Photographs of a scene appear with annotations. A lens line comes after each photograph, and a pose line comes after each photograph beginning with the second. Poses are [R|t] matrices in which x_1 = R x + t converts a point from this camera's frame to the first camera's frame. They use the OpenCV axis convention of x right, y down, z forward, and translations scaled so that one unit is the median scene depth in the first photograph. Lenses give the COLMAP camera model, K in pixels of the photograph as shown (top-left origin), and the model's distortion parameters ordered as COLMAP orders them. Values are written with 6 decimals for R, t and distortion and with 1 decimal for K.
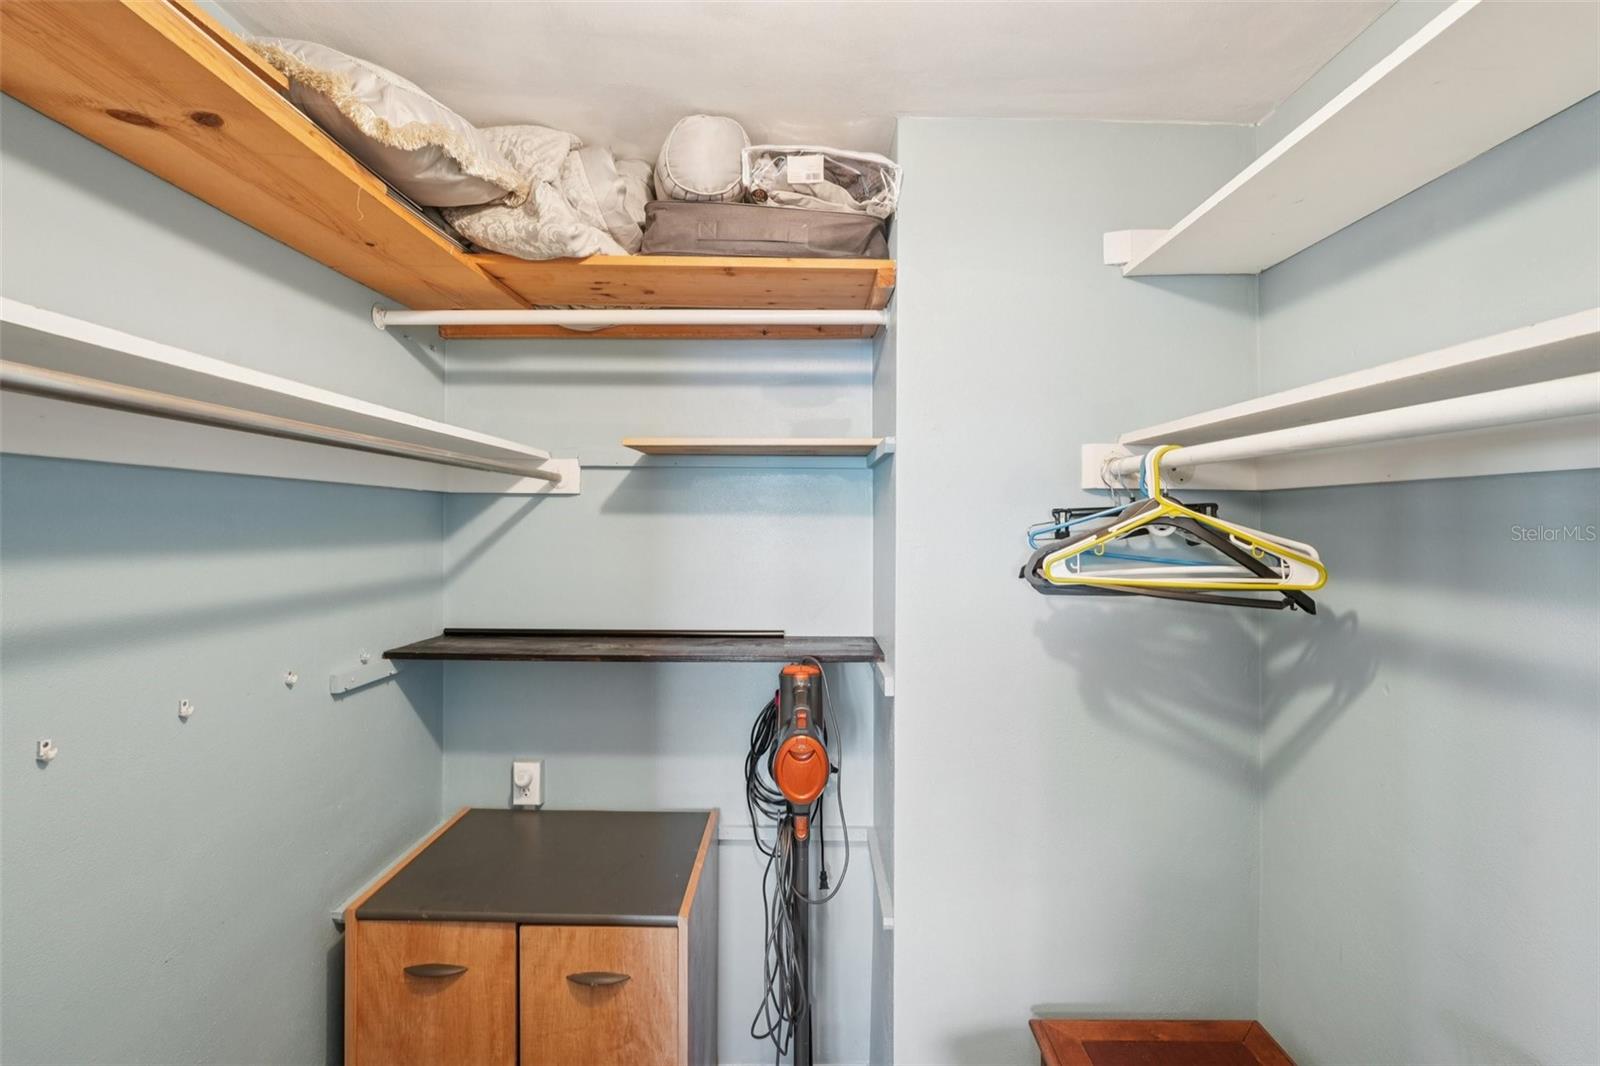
lens RADIAL K [[703.0, 0, 800.0], [0, 703.0, 527.0], [0, 0, 1]] dist [-0.010540, 0.005546]
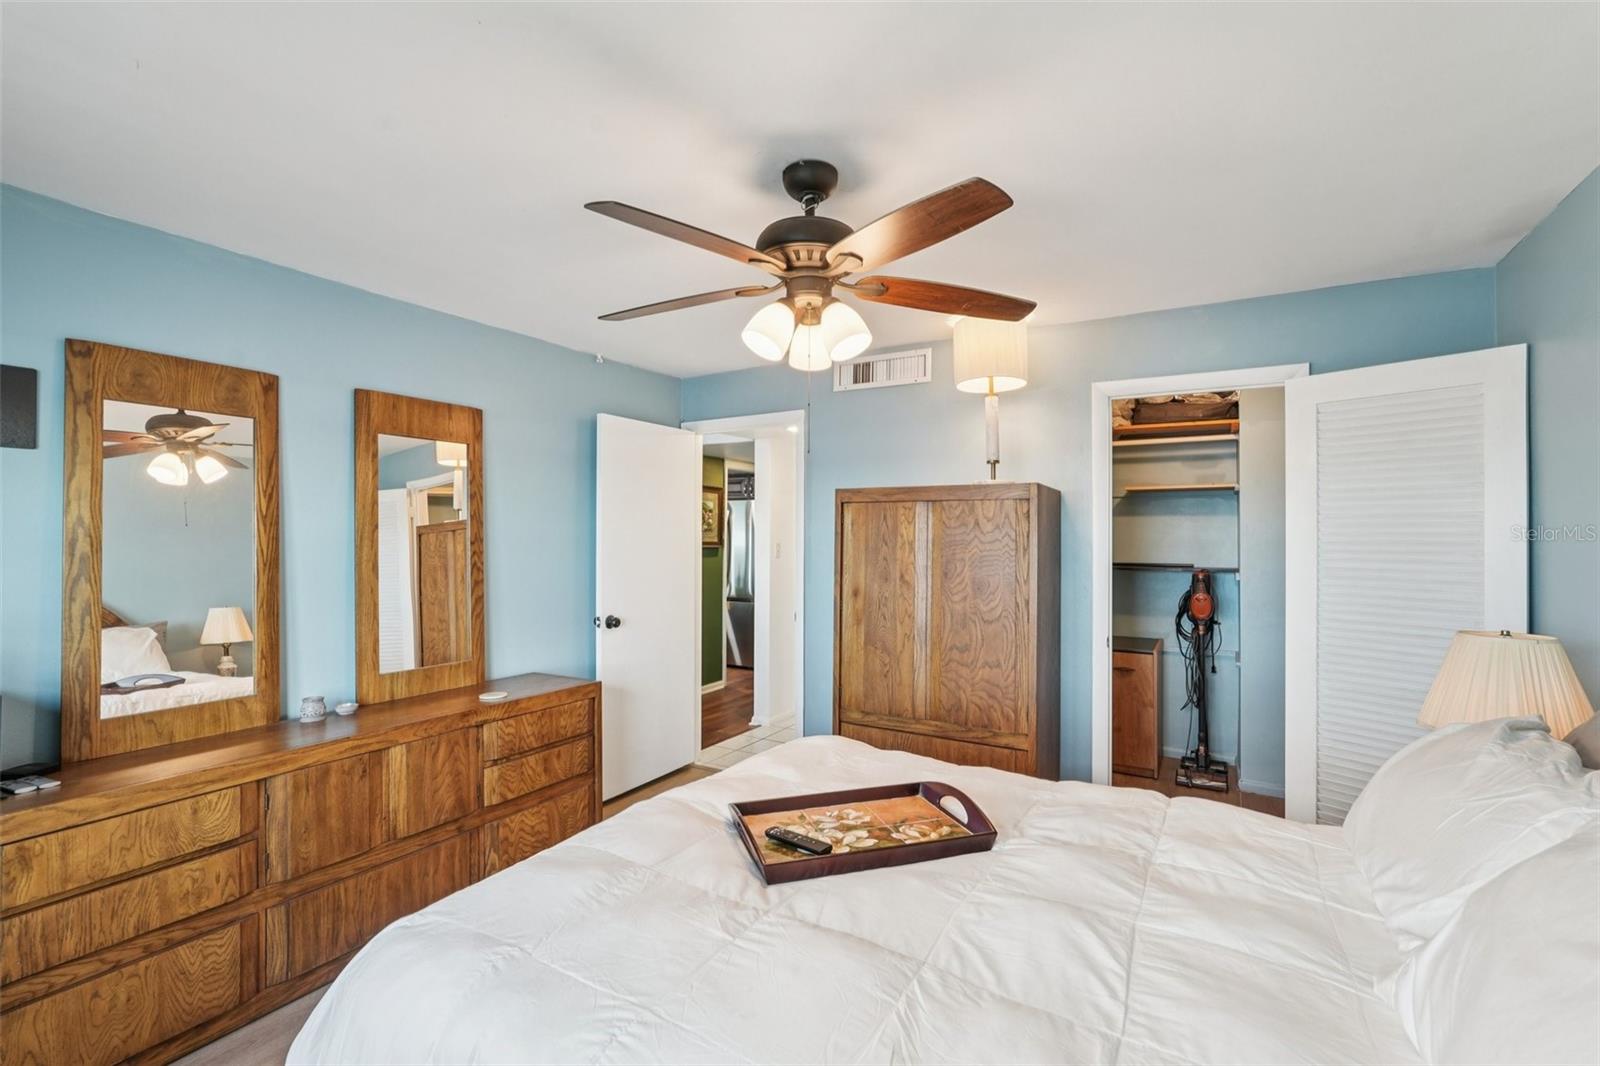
lens RADIAL K [[703.0, 0, 808.9], [0, 703.0, 535.5], [0, 0, 1]] dist [-0.010540, 0.005546]
pose [[0.864099, -0.006449, -0.503280, 0.050710], [0.002575, 0.999961, -0.008392, 0.072469], [0.503315, 0.005955, 0.864082, -1.845830]]
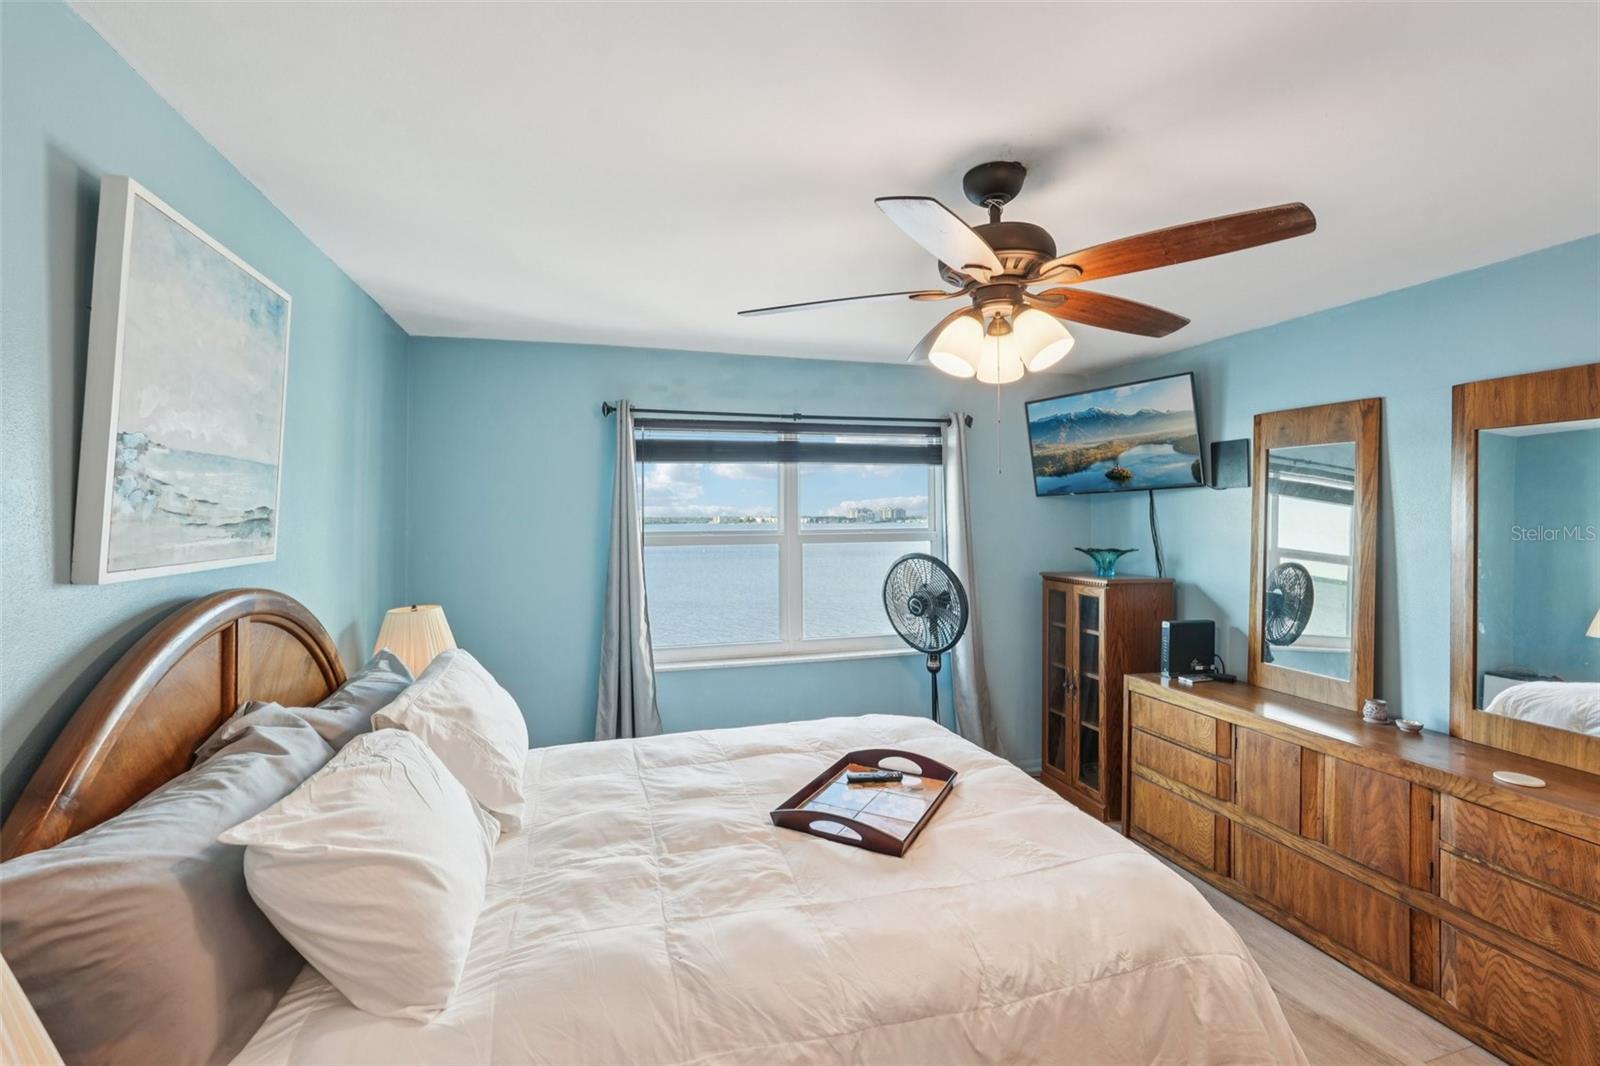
lens RADIAL K [[703.0, 0, 797.6], [0, 703.0, 521.5], [0, 0, 1]] dist [-0.010540, 0.005546]
pose [[-0.957277, -0.002756, -0.289160, 0.116364], [-0.006324, 0.999915, 0.011403, -0.156276], [0.289104, 0.012745, -0.957213, 3.600875]]
